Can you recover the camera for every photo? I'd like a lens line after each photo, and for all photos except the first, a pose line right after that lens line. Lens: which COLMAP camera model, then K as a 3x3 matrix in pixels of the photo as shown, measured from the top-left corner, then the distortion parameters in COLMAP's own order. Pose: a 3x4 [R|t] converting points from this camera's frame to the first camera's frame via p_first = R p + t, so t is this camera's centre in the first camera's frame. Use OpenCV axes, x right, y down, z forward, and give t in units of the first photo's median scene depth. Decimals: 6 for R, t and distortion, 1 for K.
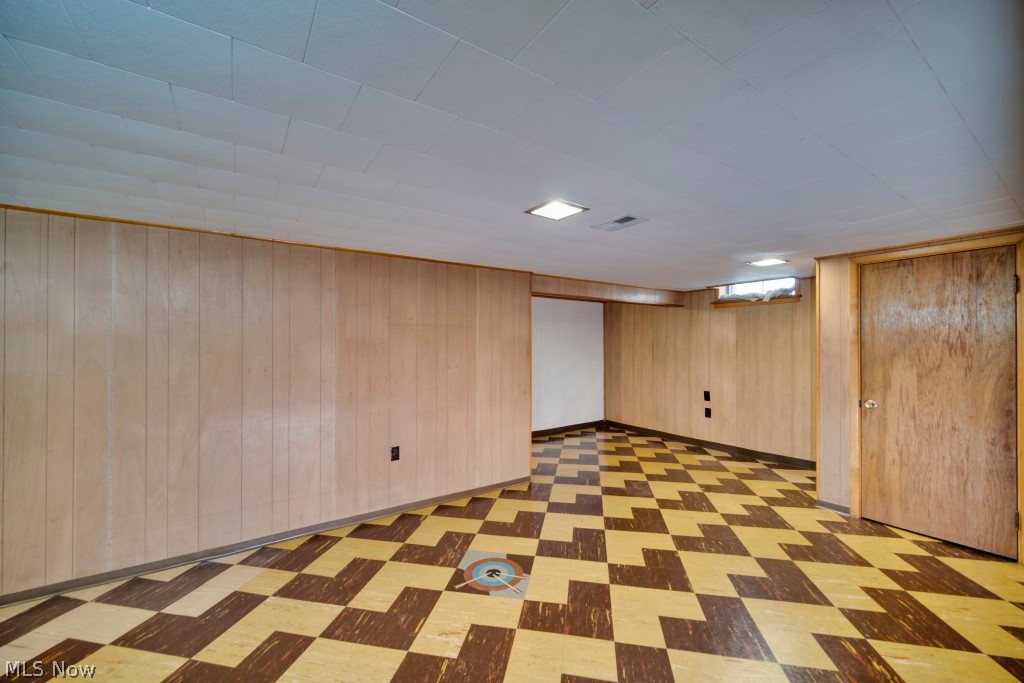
lens RADIAL K [[409.0, 0, 509.8], [0, 409.0, 342.2], [0, 0, 1]] dist [-0.006056, 0.001172]
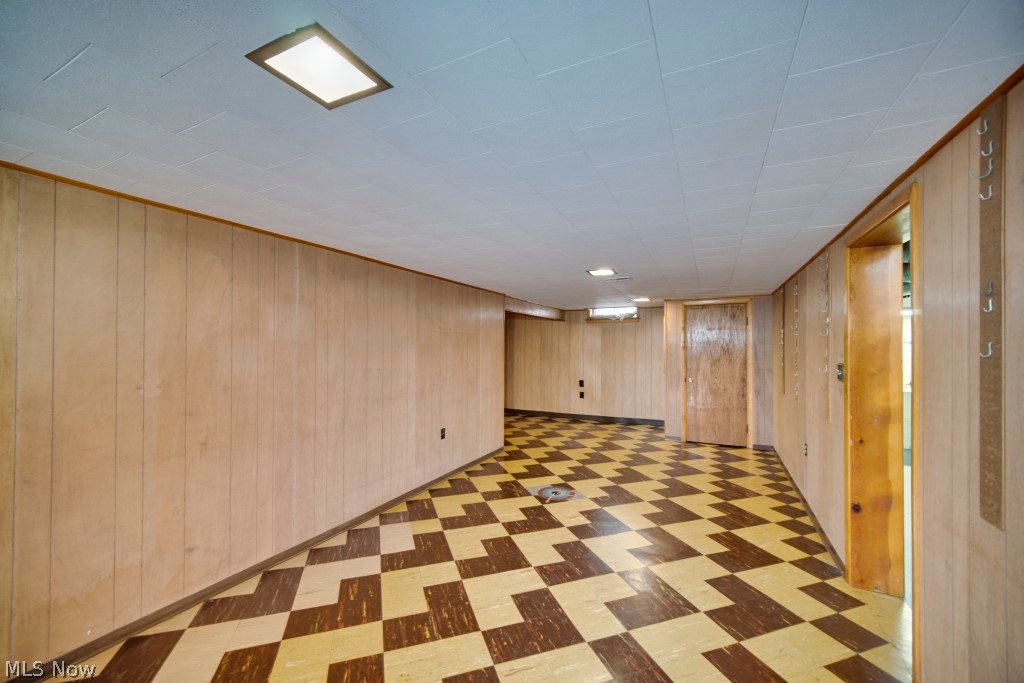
lens RADIAL K [[409.0, 0, 511.4], [0, 409.0, 342.9], [0, 0, 1]] dist [-0.006056, 0.001172]
pose [[0.867873, 0.007320, 0.496732, -0.792914], [-0.005741, 0.999972, -0.004706, -0.006496], [-0.496753, 0.001233, 0.867891, -0.234764]]
